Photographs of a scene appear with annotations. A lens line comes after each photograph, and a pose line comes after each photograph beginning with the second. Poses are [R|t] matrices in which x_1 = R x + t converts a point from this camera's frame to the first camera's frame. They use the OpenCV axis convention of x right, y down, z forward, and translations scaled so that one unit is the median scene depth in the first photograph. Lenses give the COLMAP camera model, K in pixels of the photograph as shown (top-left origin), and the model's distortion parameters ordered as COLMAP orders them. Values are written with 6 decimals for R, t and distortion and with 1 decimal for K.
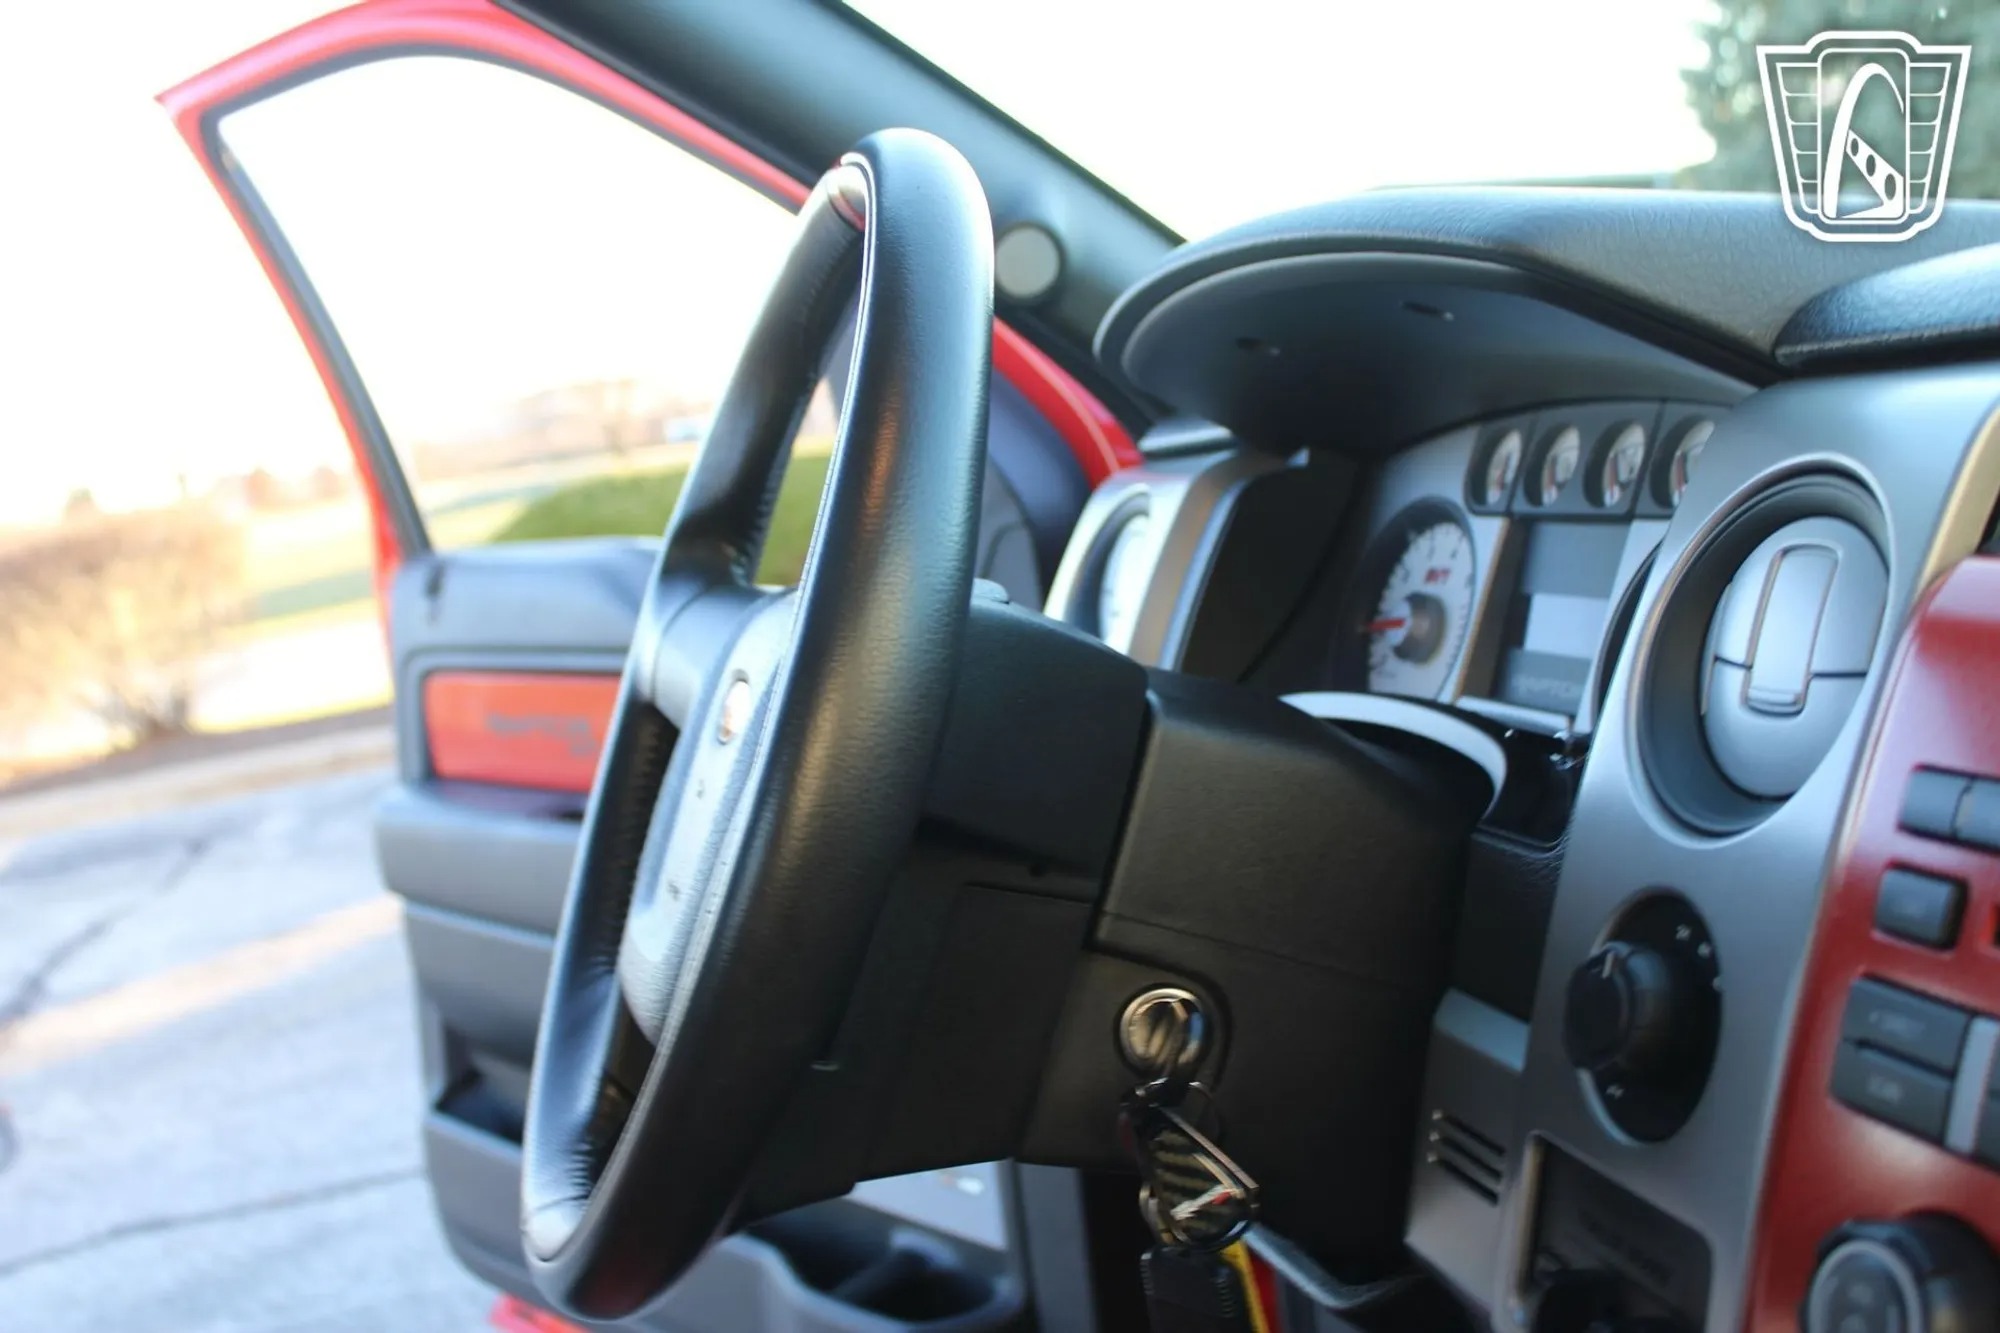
lens RADIAL K [[1873.3, 0, 1000.0], [0, 1873.3, 666.5], [0, 0, 1]] dist [-0.177296, 0.191875]
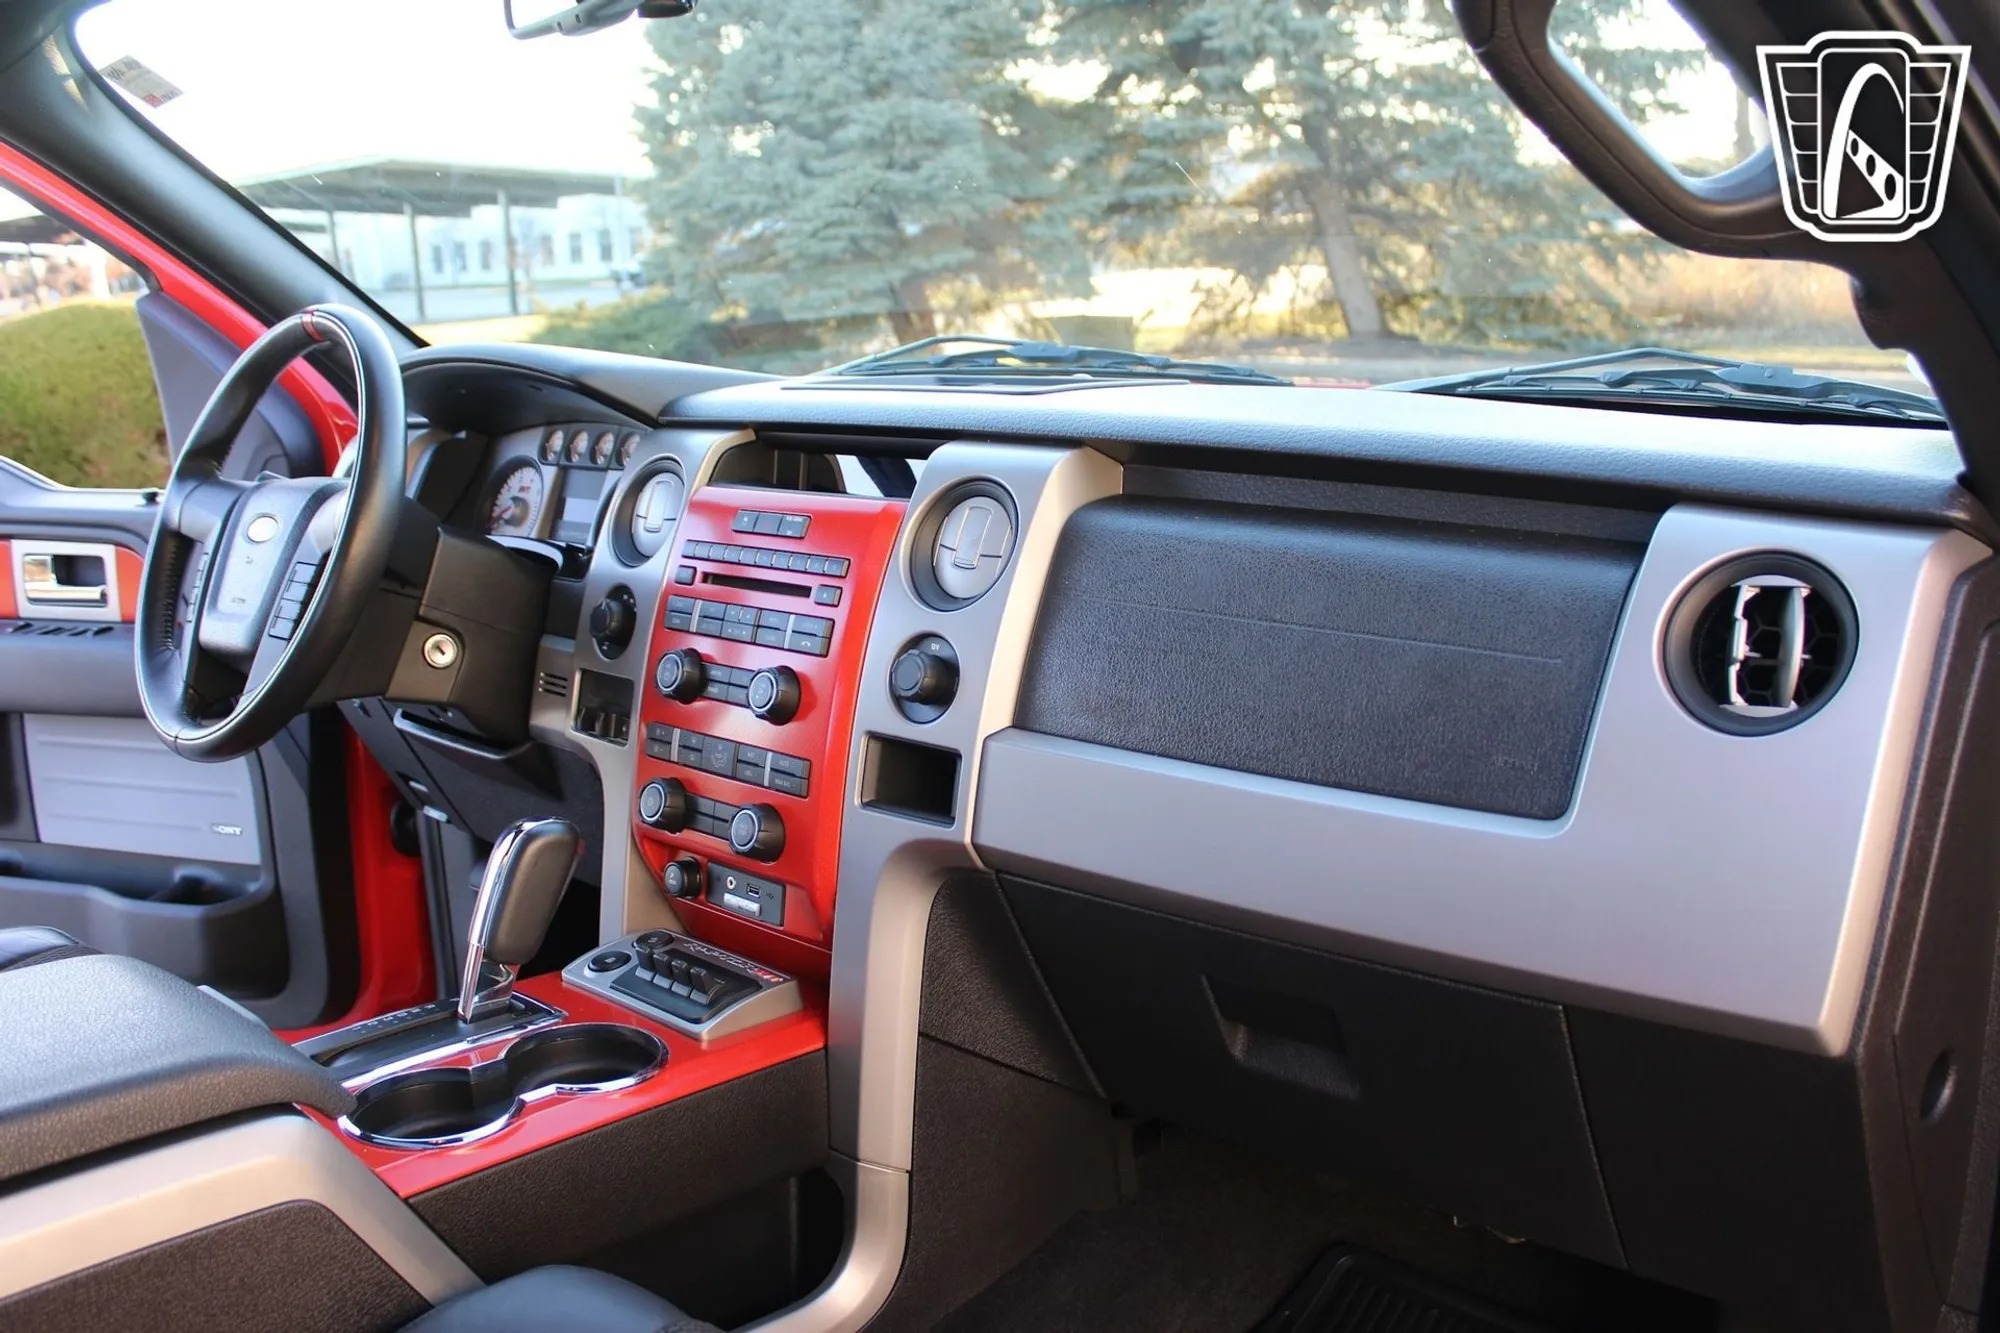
lens RADIAL K [[1873.3, 0, 1000.0], [0, 1873.3, 666.5], [0, 0, 1]] dist [-0.177296, 0.191875]
pose [[0.847992, 0.002013, 0.530005, -0.573134], [-0.019909, 0.999408, 0.028058, 0.112489], [-0.529634, -0.034345, 0.847530, -1.519738]]
